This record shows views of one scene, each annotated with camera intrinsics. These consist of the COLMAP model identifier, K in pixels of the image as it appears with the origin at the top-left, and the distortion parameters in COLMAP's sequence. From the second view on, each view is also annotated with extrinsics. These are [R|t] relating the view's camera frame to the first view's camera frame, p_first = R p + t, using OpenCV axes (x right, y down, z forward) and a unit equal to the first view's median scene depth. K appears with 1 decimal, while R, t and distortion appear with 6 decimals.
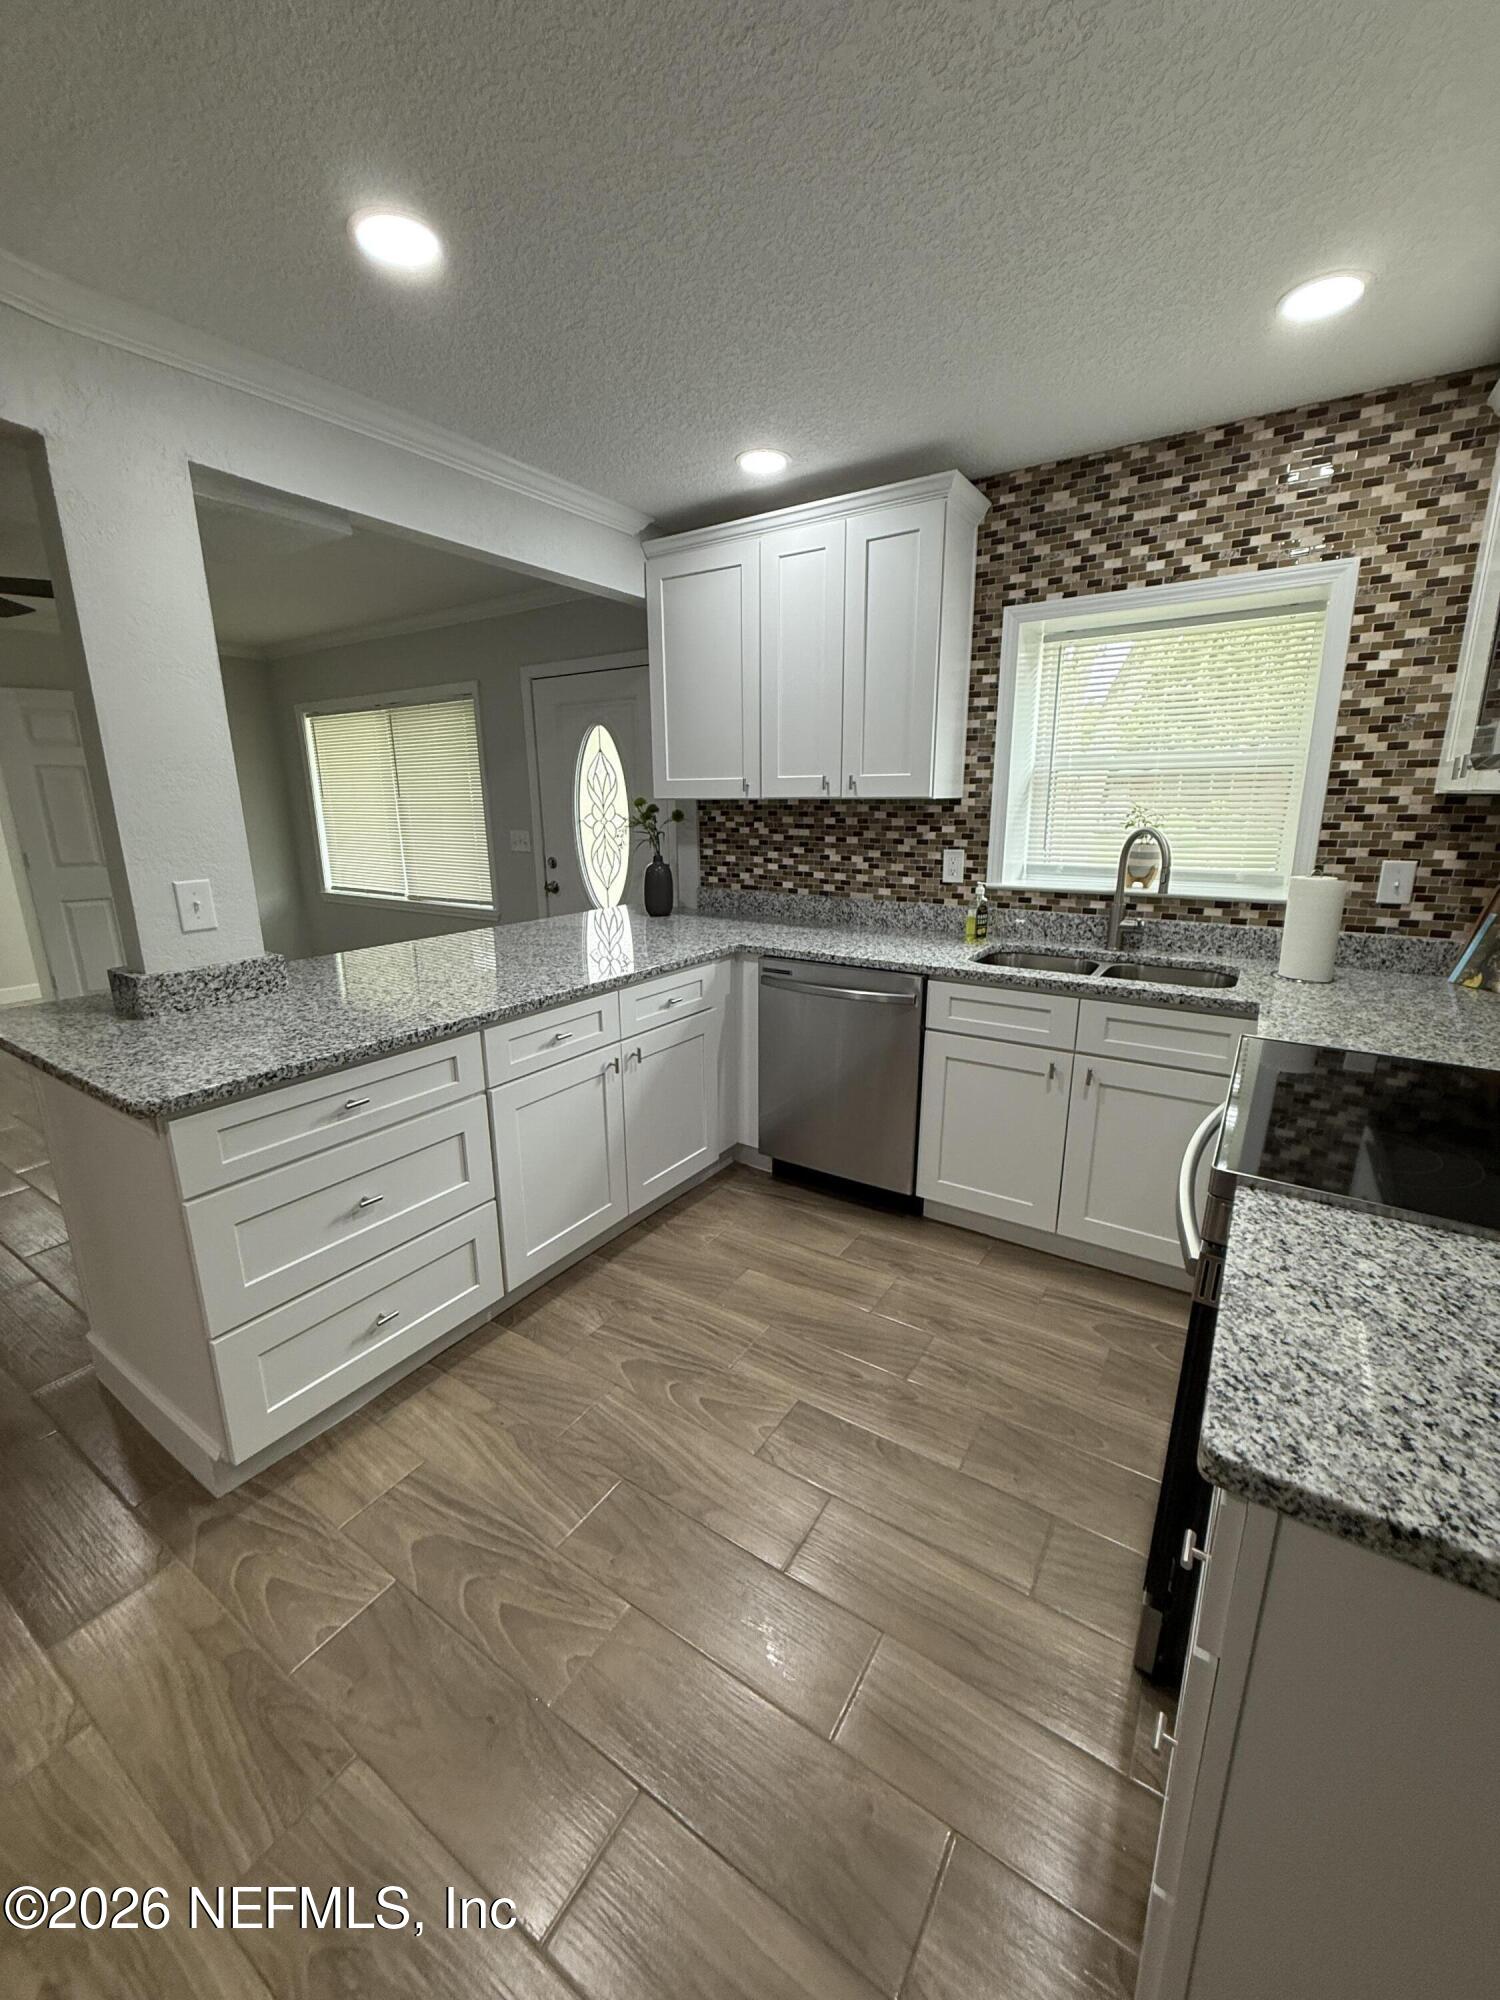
lens RADIAL K [[787.9, 0, 752.7], [0, 787.9, 996.5], [0, 0, 1]] dist [0.000125, -0.000376]
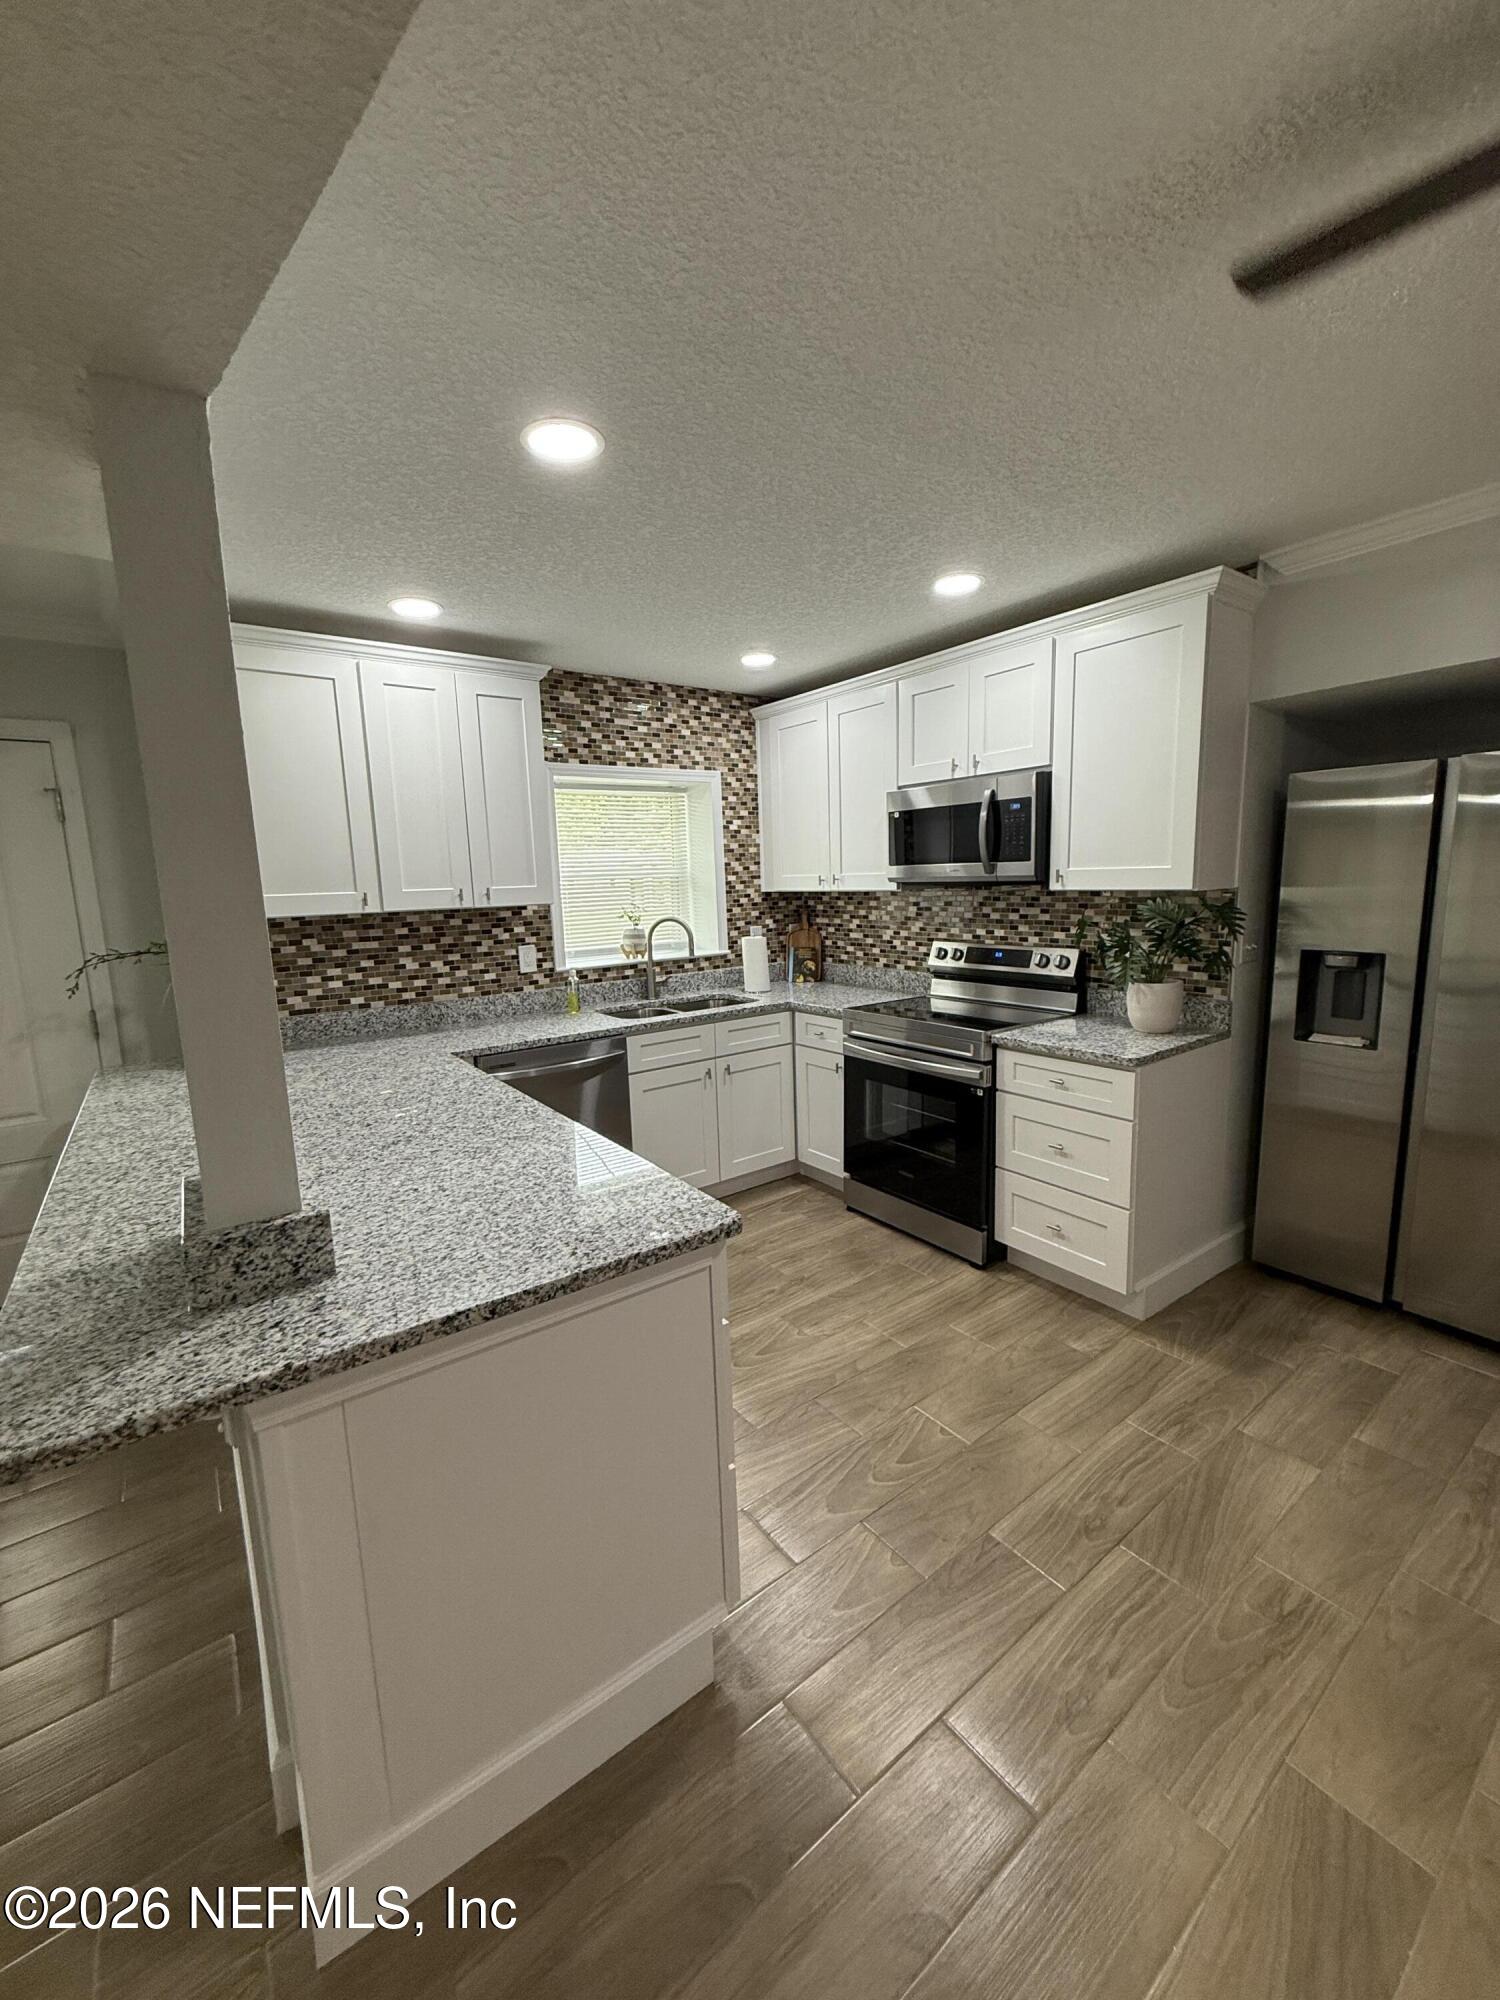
lens RADIAL K [[787.9, 0, 744.6], [0, 787.9, 1001.4], [0, 0, 1]] dist [0.000125, -0.000376]
pose [[0.357218, -0.149885, 0.921916, -0.819488], [0.258300, 0.964399, 0.056708, -0.091612], [-0.897595, 0.217874, 0.383216, 0.268441]]
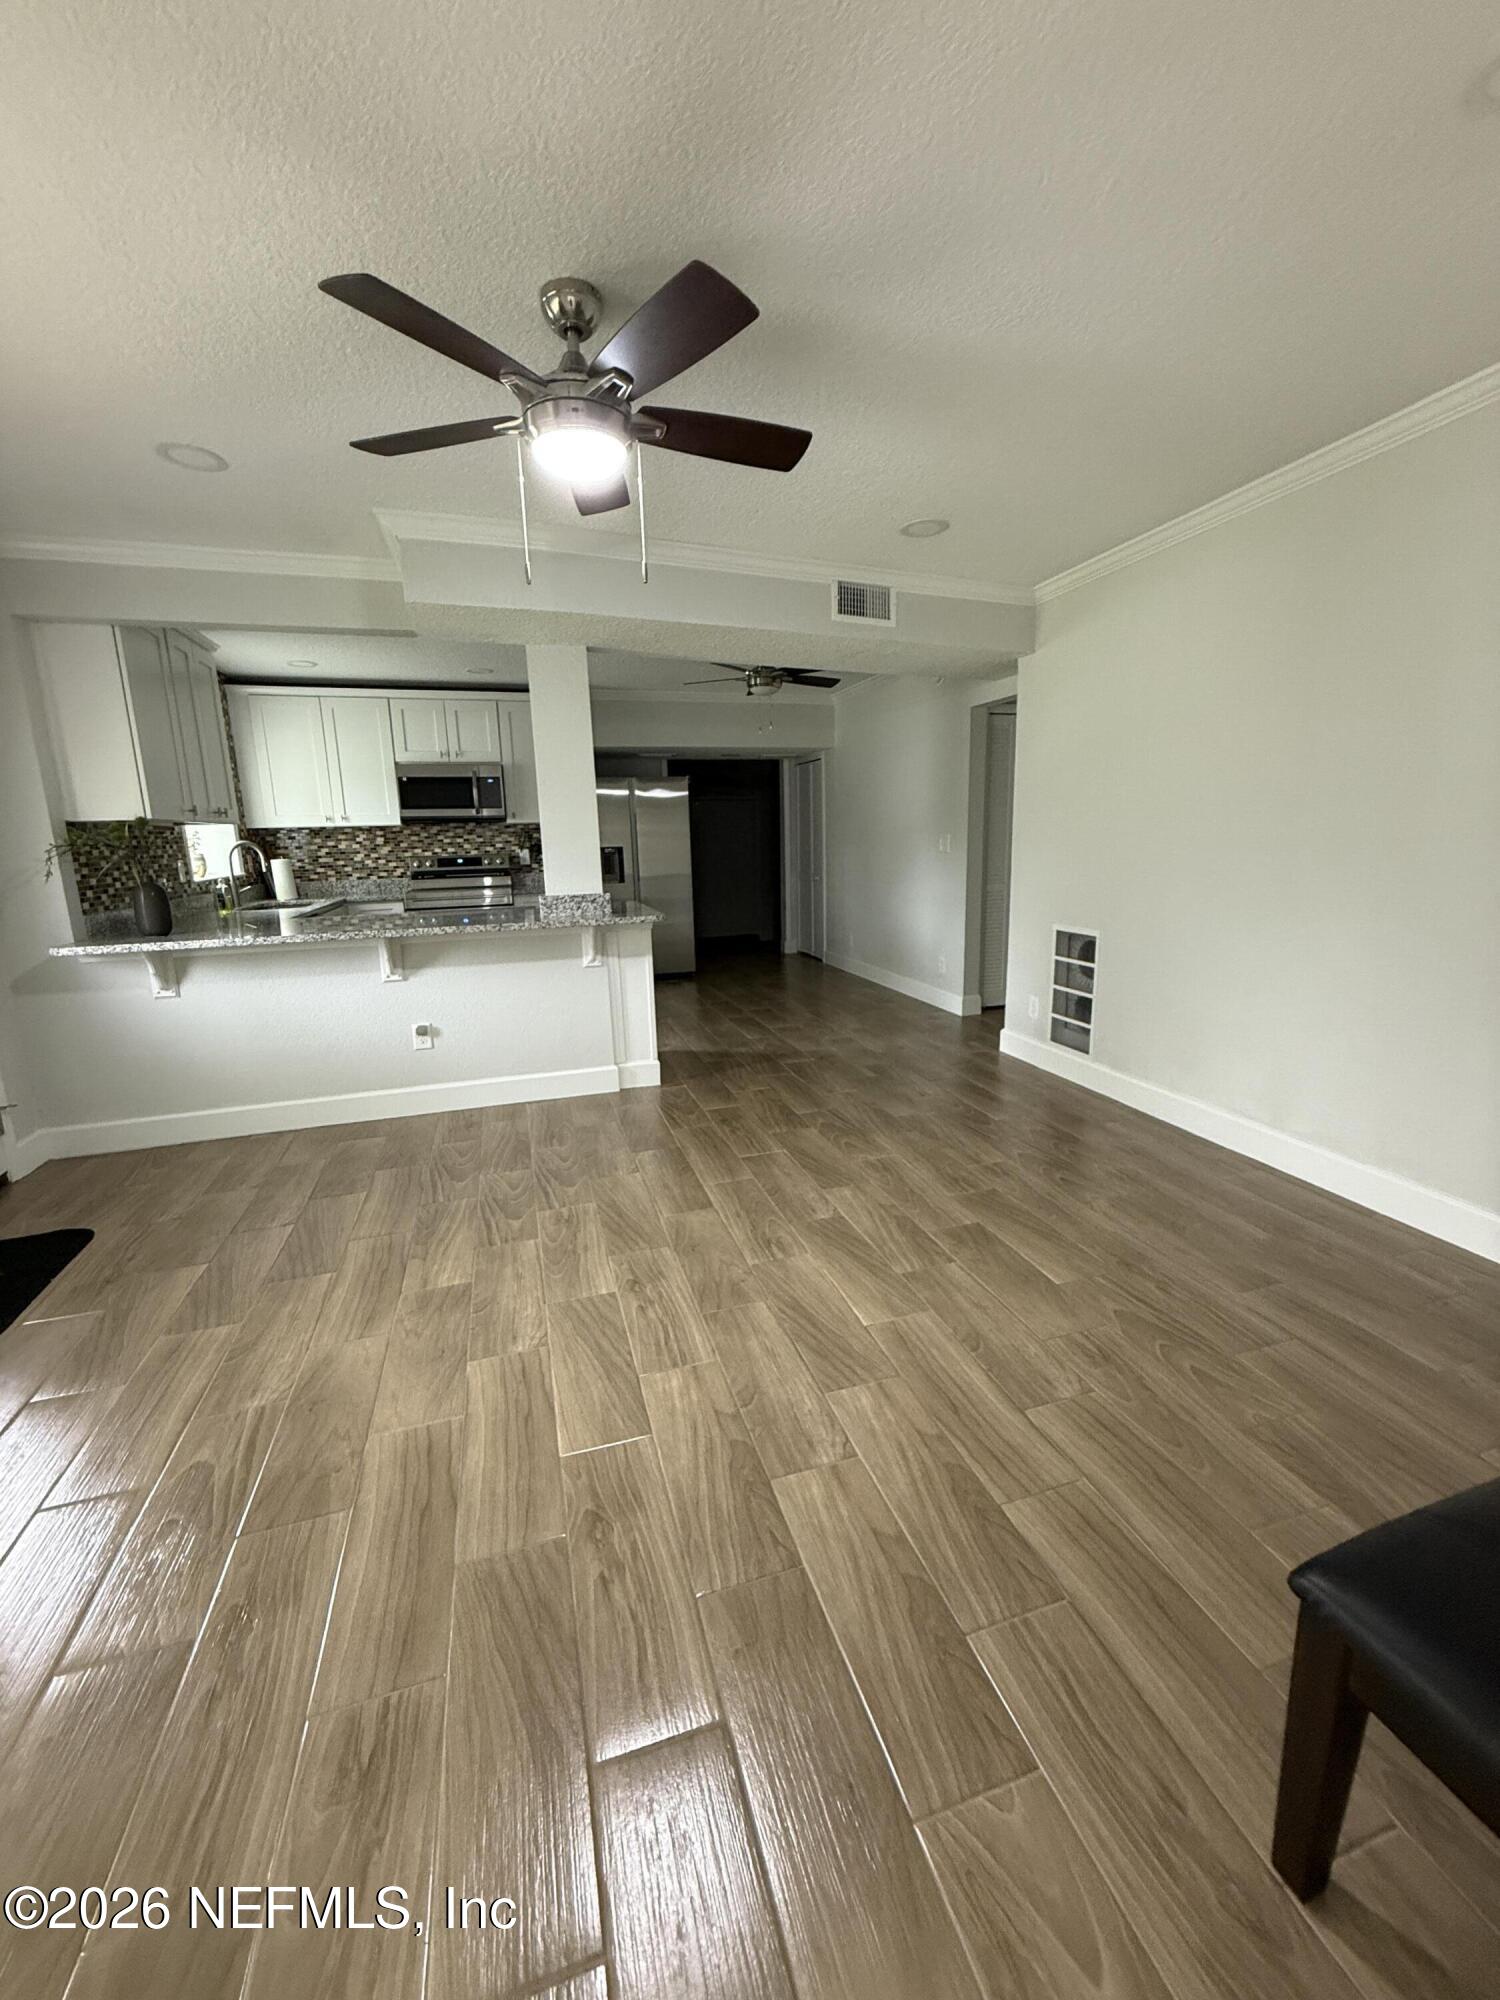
lens RADIAL K [[787.9, 0, 745.9], [0, 787.9, 985.6], [0, 0, 1]] dist [0.000125, -0.000376]
pose [[-0.769126, -0.094428, 0.632083, -1.650473], [0.187019, 0.912476, 0.363883, -0.336291], [-0.611121, 0.398084, -0.684149, 1.572568]]
